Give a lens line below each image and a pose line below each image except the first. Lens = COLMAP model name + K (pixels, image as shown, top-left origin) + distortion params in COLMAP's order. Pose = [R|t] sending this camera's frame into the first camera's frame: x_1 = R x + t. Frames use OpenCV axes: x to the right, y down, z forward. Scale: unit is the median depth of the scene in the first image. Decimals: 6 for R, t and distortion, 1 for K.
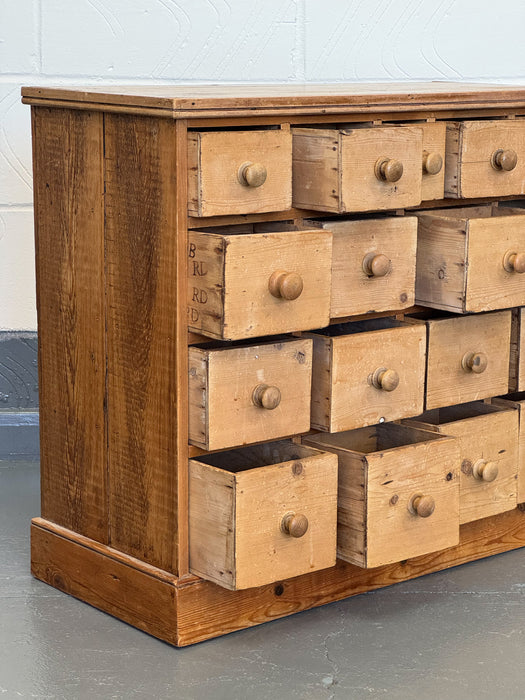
lens RADIAL K [[1598.2, 0, 263.2], [0, 1598.2, 339.9], [0, 0, 1]] dist [-0.206600, 6.066552]
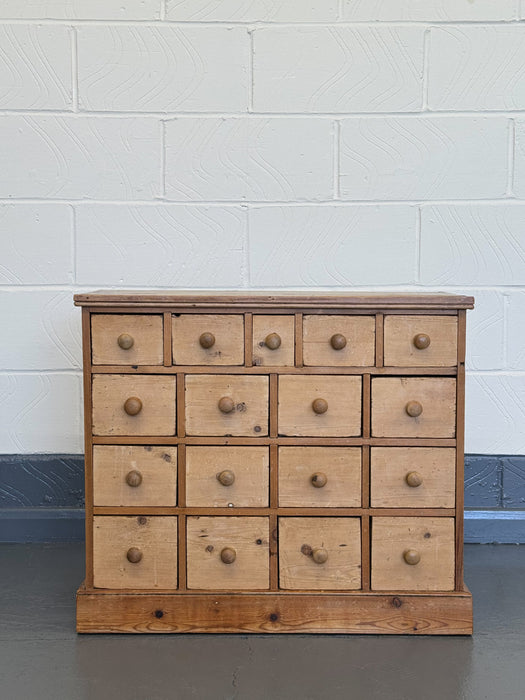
lens RADIAL K [[985.9, 0, 263.6], [0, 985.9, 356.4], [0, 0, 1]] dist [0.185871, -0.358964]
pose [[0.765246, 0.049264, -0.641850, 0.706266], [-0.118263, 0.990856, -0.064949, -0.038806], [0.632781, 0.125609, 0.764075, 0.308387]]
